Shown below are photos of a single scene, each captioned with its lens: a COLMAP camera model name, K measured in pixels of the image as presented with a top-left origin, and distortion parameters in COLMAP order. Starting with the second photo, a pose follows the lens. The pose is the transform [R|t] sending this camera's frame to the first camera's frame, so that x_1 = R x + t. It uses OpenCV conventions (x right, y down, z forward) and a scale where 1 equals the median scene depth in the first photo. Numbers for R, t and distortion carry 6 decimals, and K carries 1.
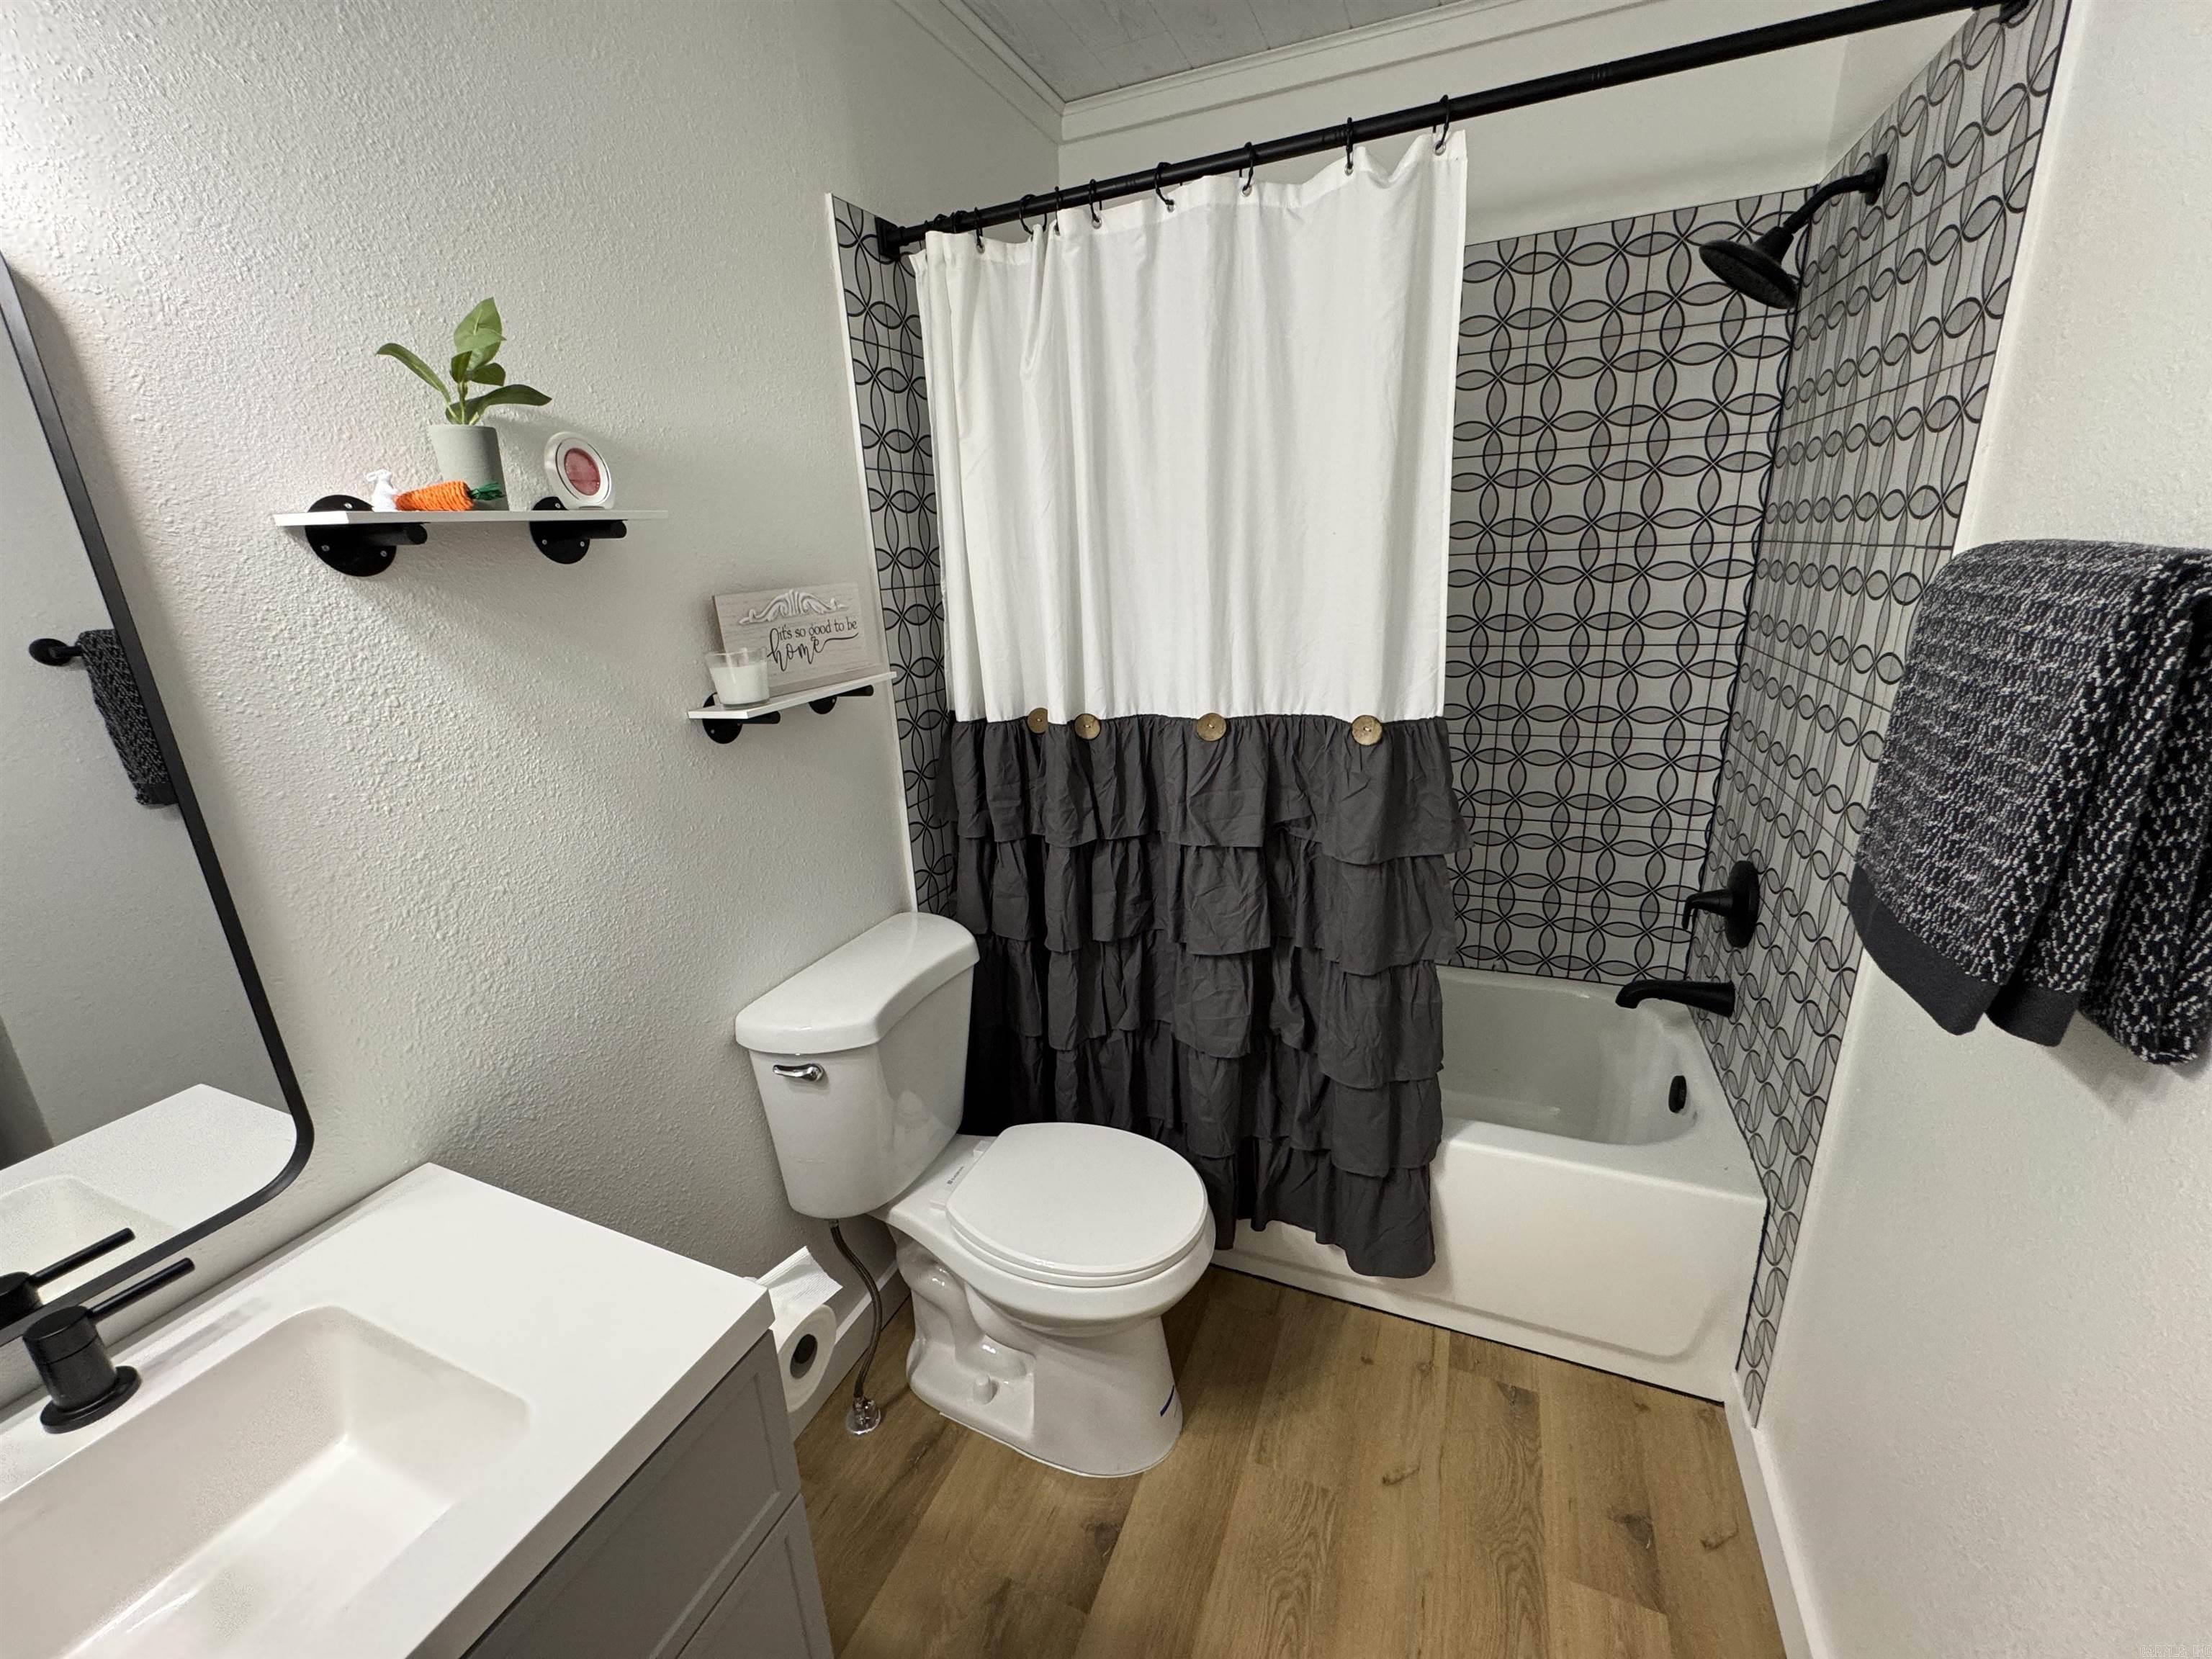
lens RADIAL K [[883.5, 0, 1106.3], [0, 883.5, 831.8], [0, 0, 1]] dist [-0.003132, 0.000254]
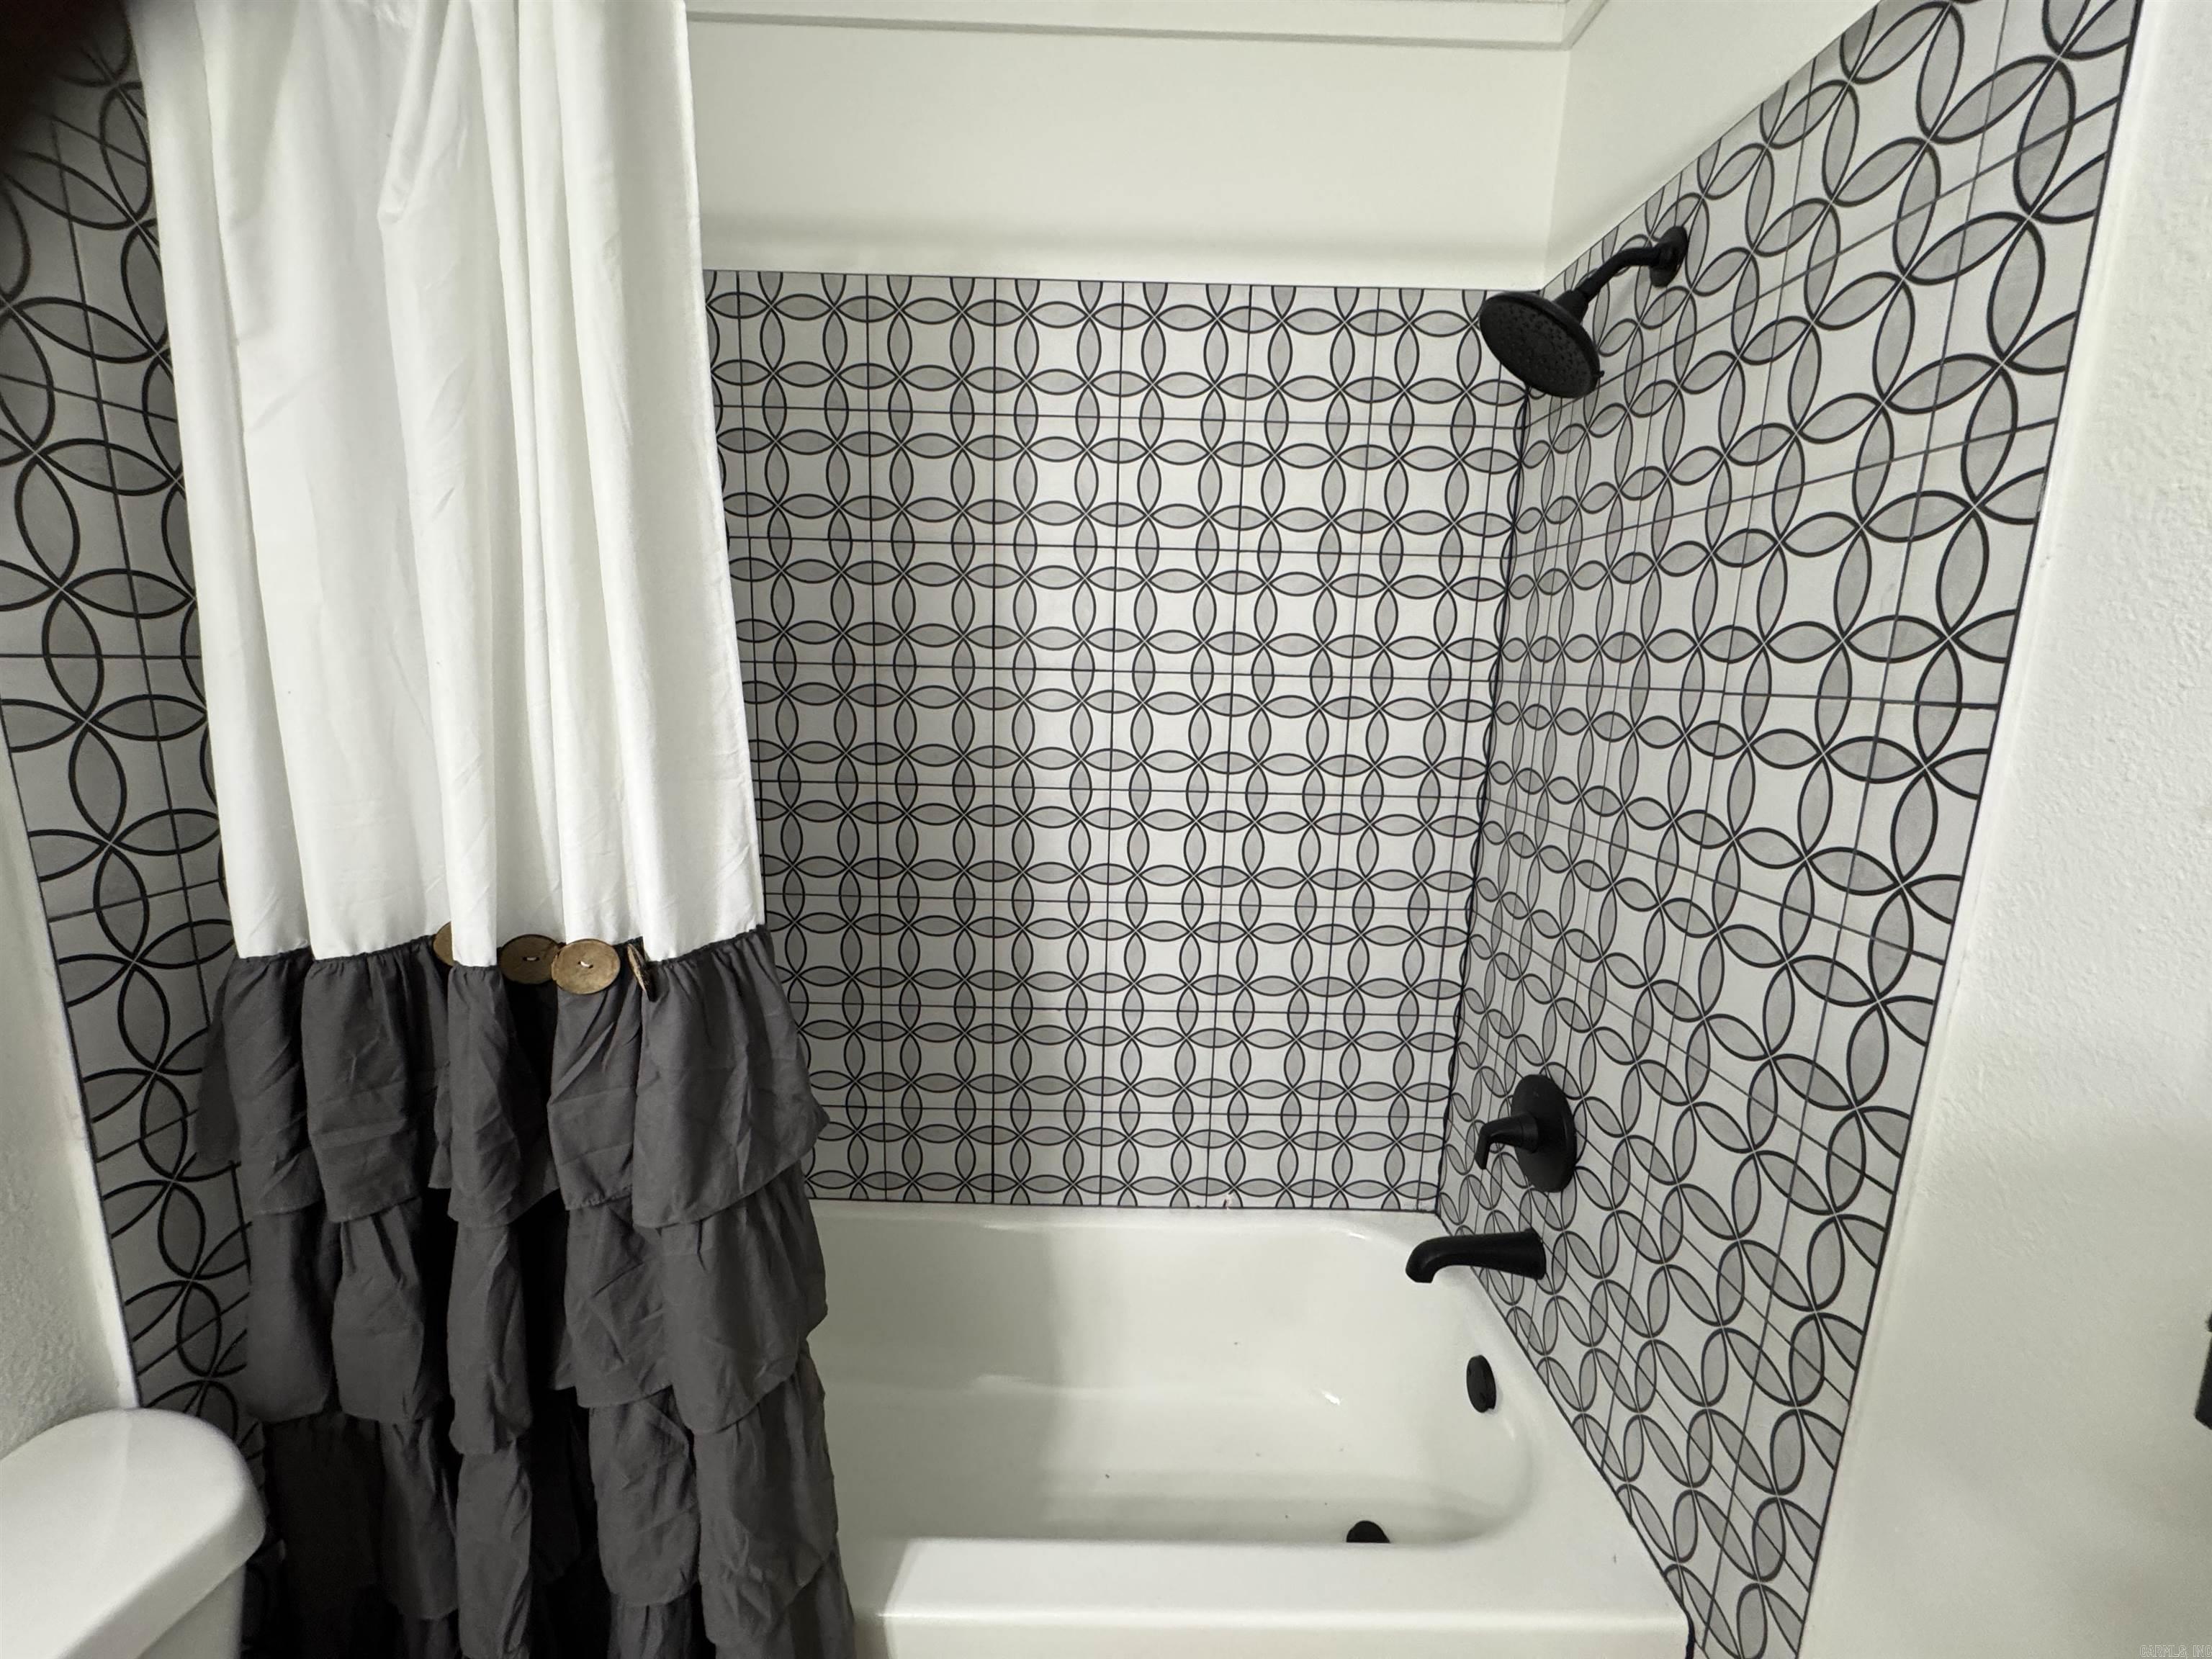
lens RADIAL K [[883.5, 0, 1109.4], [0, 883.5, 830.3], [0, 0, 1]] dist [-0.003132, 0.000254]
pose [[0.915522, -0.001352, 0.402265, 0.054380], [0.050066, 0.992602, -0.110609, -0.114034], [-0.399140, 0.121405, 0.908817, 0.404192]]
